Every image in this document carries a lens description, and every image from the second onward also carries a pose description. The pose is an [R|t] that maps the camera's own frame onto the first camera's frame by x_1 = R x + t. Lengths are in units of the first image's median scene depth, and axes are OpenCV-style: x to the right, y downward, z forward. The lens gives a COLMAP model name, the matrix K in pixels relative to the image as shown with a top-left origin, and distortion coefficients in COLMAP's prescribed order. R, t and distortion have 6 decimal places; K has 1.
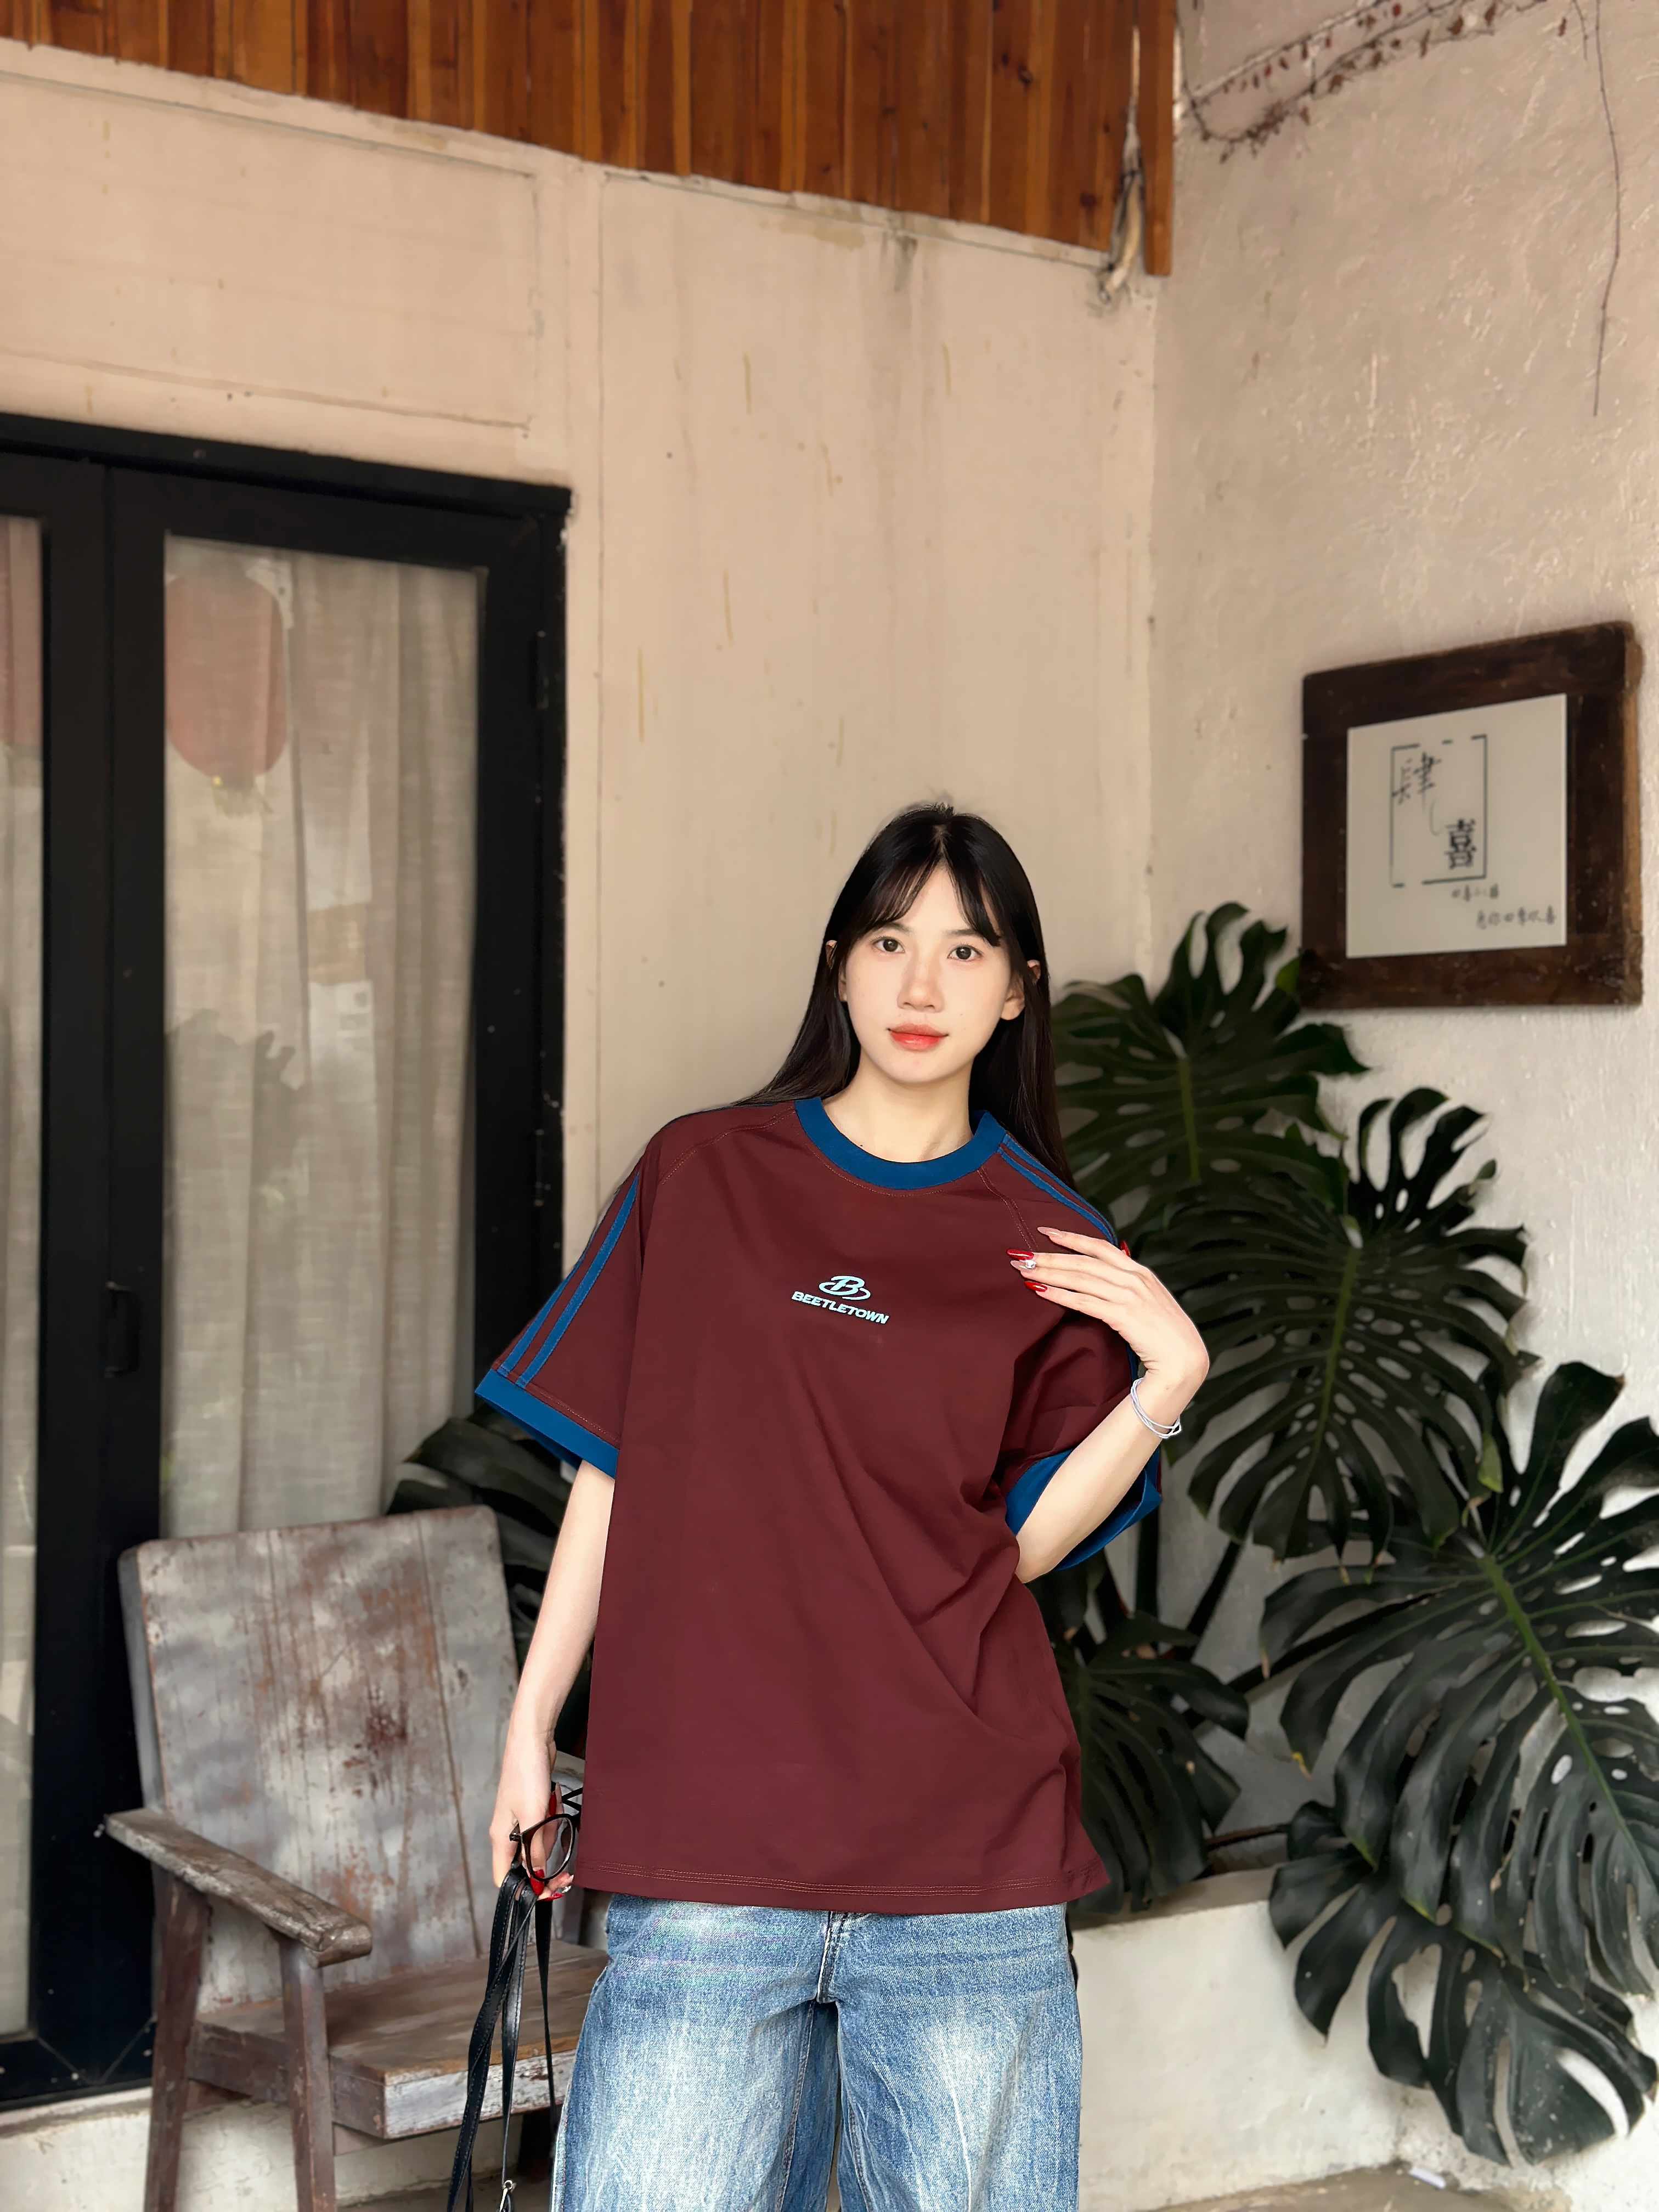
lens RADIAL K [[3045.1, 0, 830.7], [0, 3045.1, 1139.2], [0, 0, 1]] dist [0.193970, -0.393860]
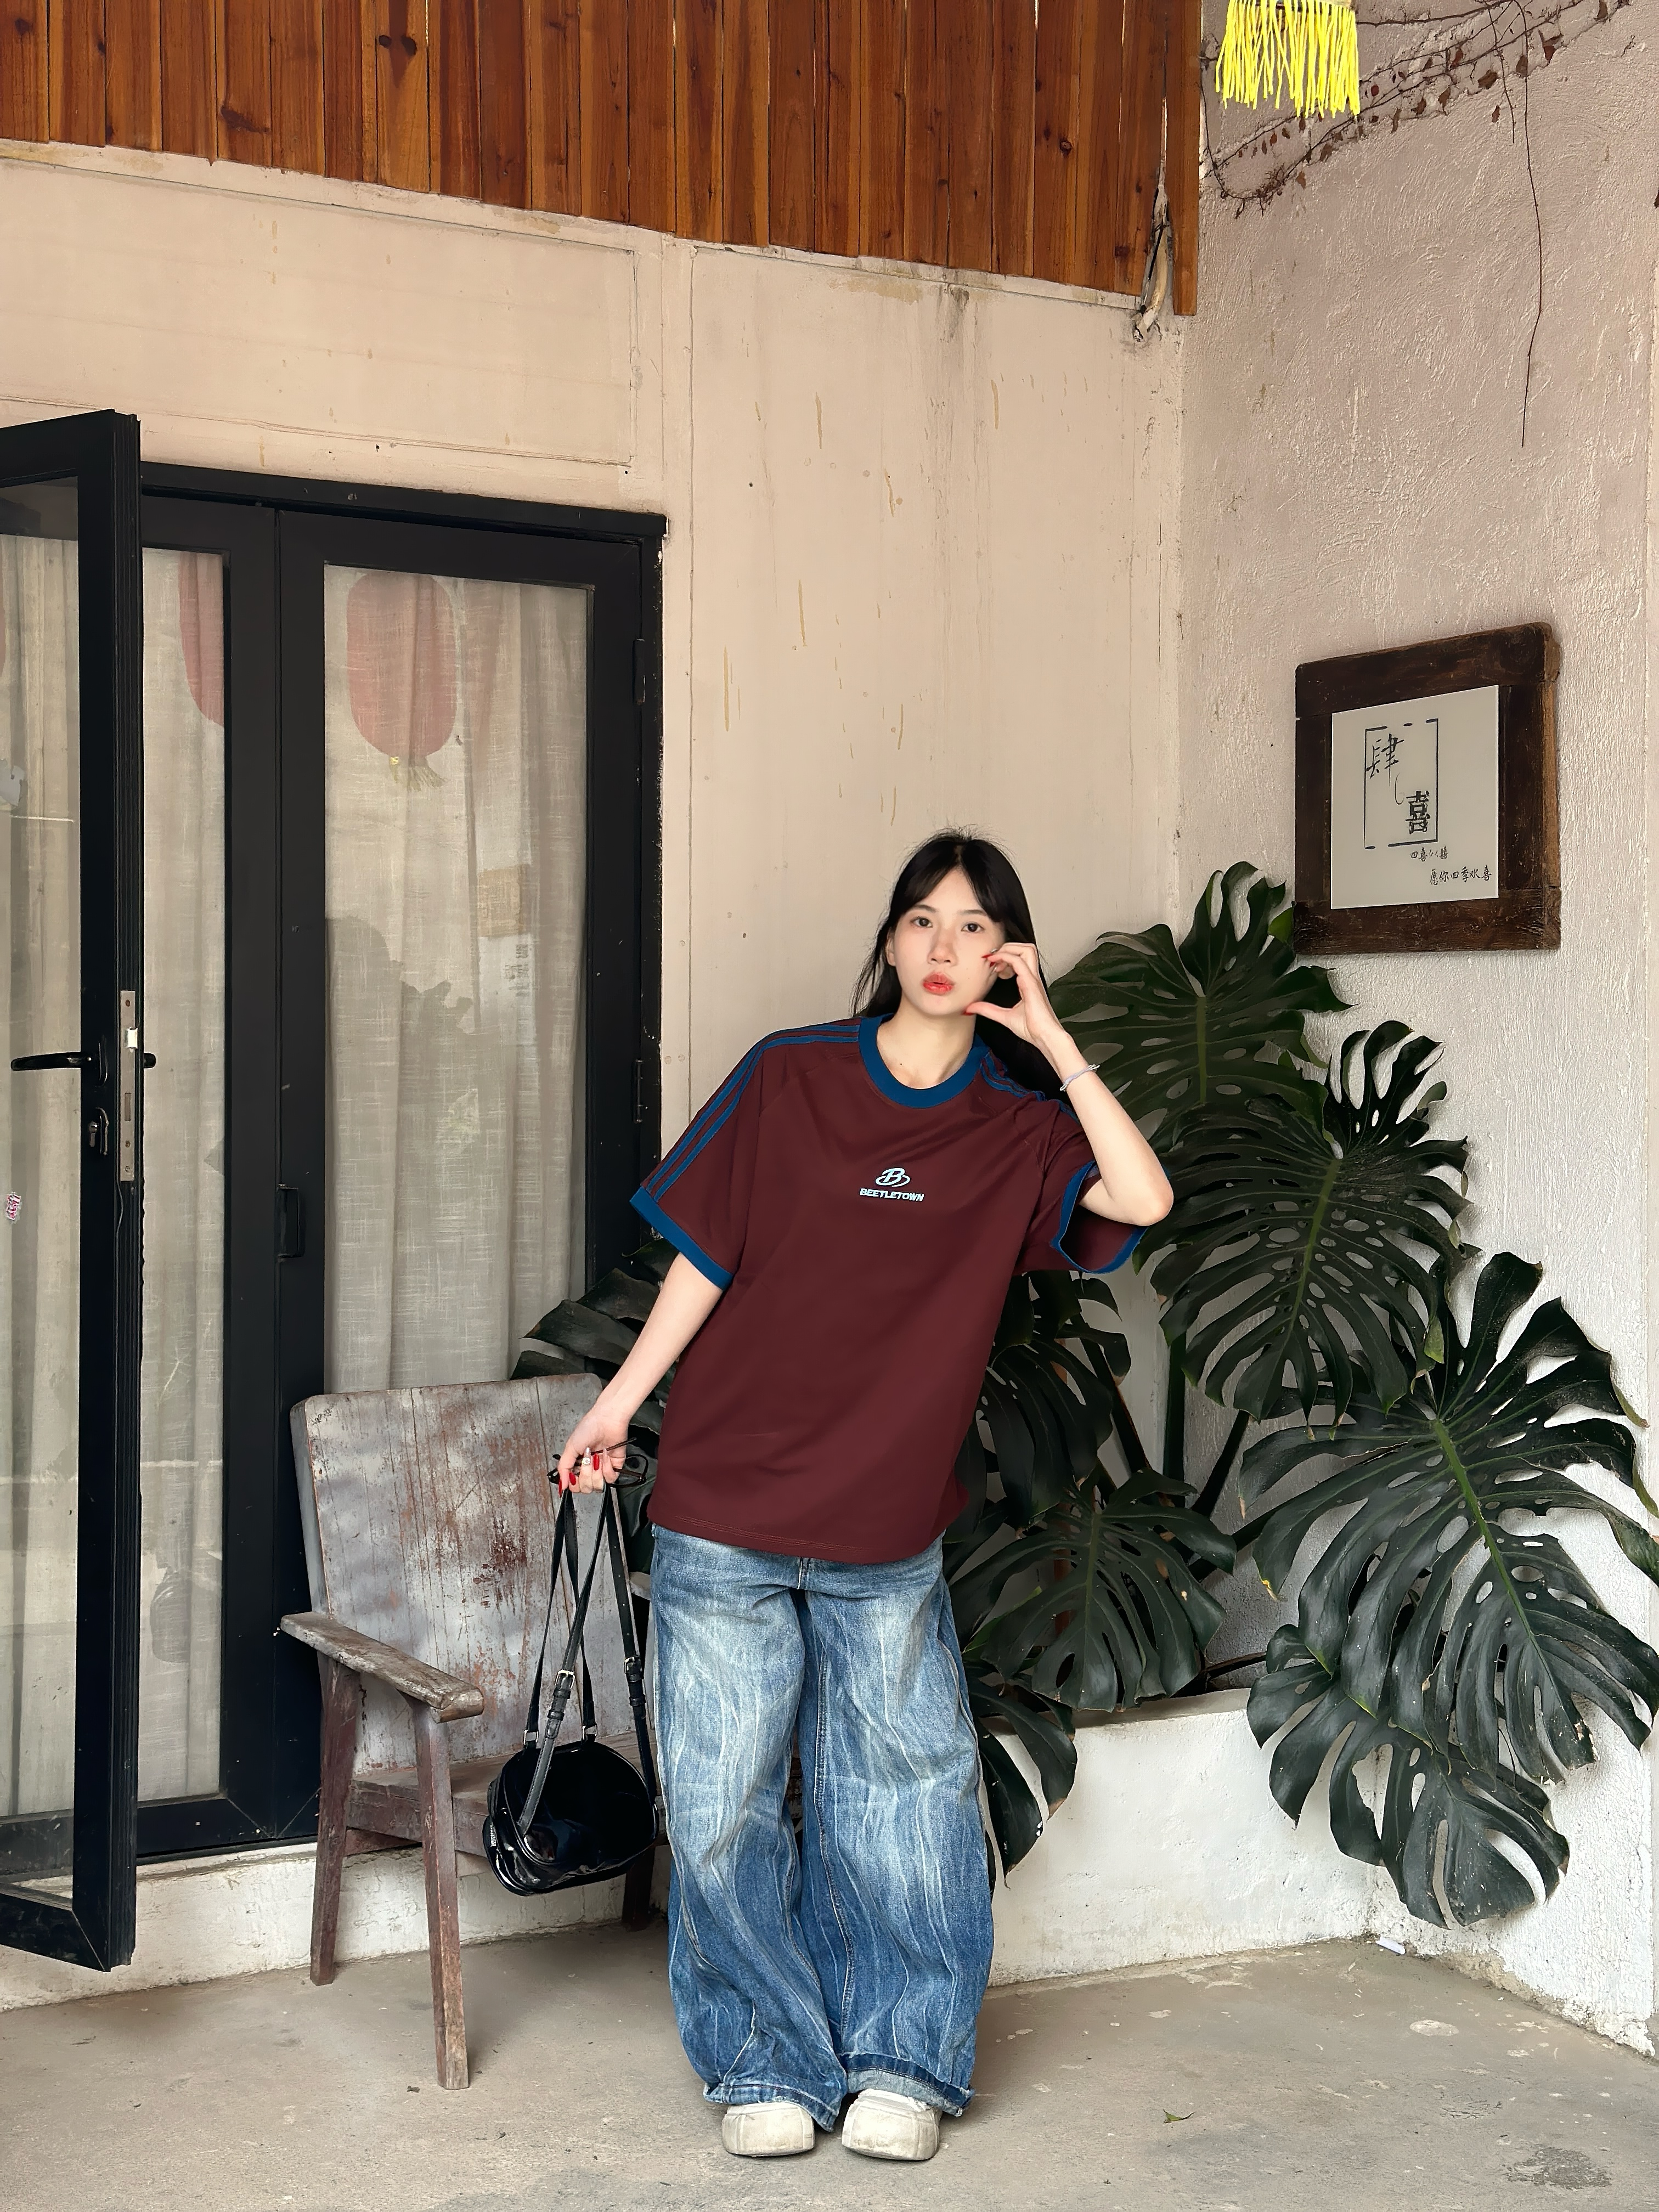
lens RADIAL K [[3043.6, 0, 839.3], [0, 3043.6, 1142.0], [0, 0, 1]] dist [0.197755, -0.417095]
pose [[0.997675, -0.000079, -0.068158, 0.065143], [0.001214, 0.999861, 0.016613, 0.009844], [0.068148, -0.016658, 0.997536, -0.183919]]
